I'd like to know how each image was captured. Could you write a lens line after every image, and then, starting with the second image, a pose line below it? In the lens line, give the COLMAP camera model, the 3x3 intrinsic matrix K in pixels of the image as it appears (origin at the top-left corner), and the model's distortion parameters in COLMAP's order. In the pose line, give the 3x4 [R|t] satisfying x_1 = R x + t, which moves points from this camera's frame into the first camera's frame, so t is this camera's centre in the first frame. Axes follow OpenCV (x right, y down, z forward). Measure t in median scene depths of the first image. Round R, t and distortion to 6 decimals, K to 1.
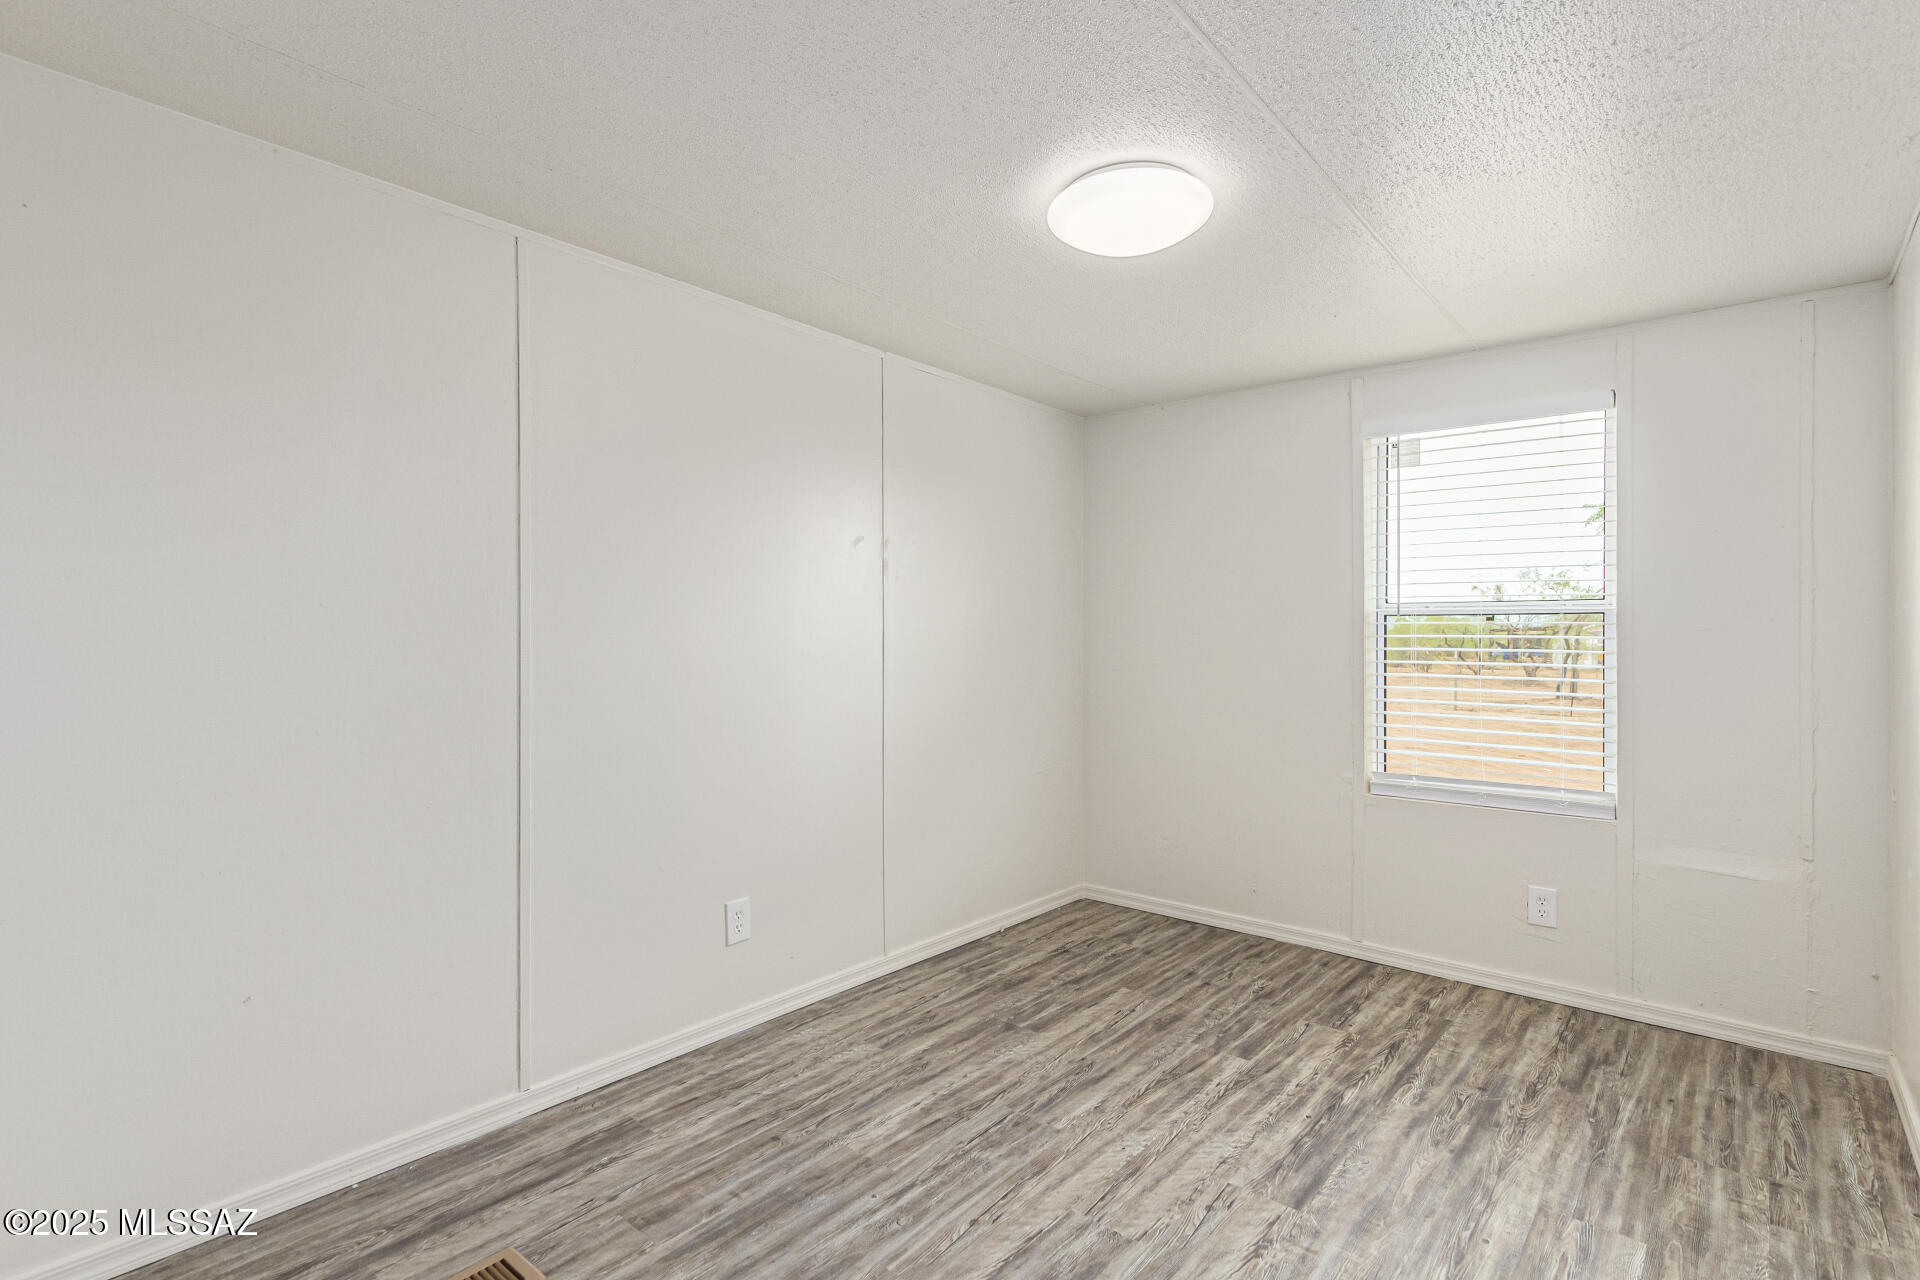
lens RADIAL K [[917.7, 0, 959.1], [0, 917.7, 635.5], [0, 0, 1]] dist [0.004651, -0.001827]
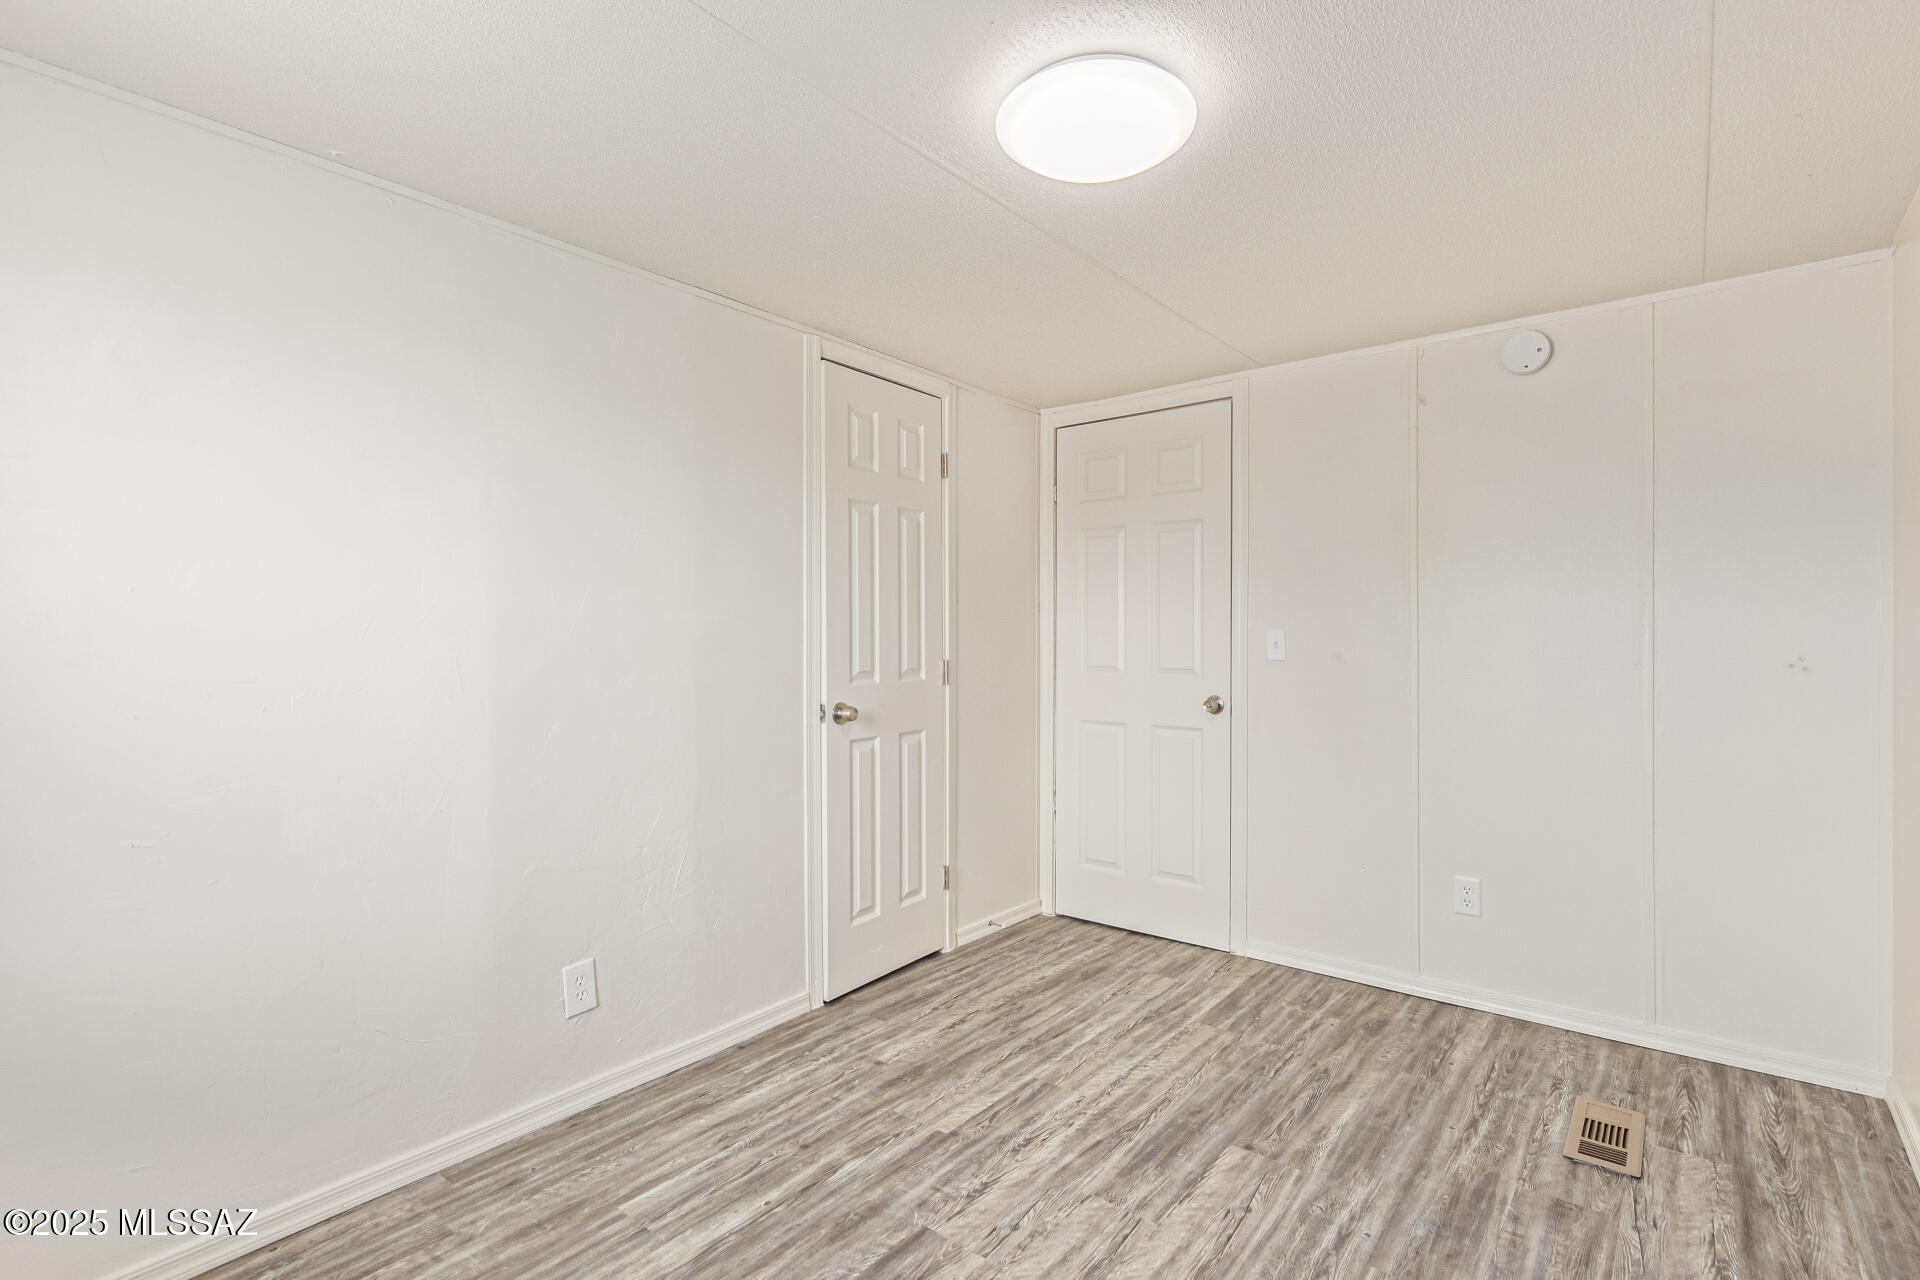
lens RADIAL K [[917.7, 0, 961.5], [0, 917.7, 642.8], [0, 0, 1]] dist [0.004651, -0.001827]
pose [[-0.999436, 0.002288, -0.033501, 0.365621], [0.002250, 0.999997, 0.001170, 0.002908], [0.033504, 0.001094, -0.999438, 1.998782]]
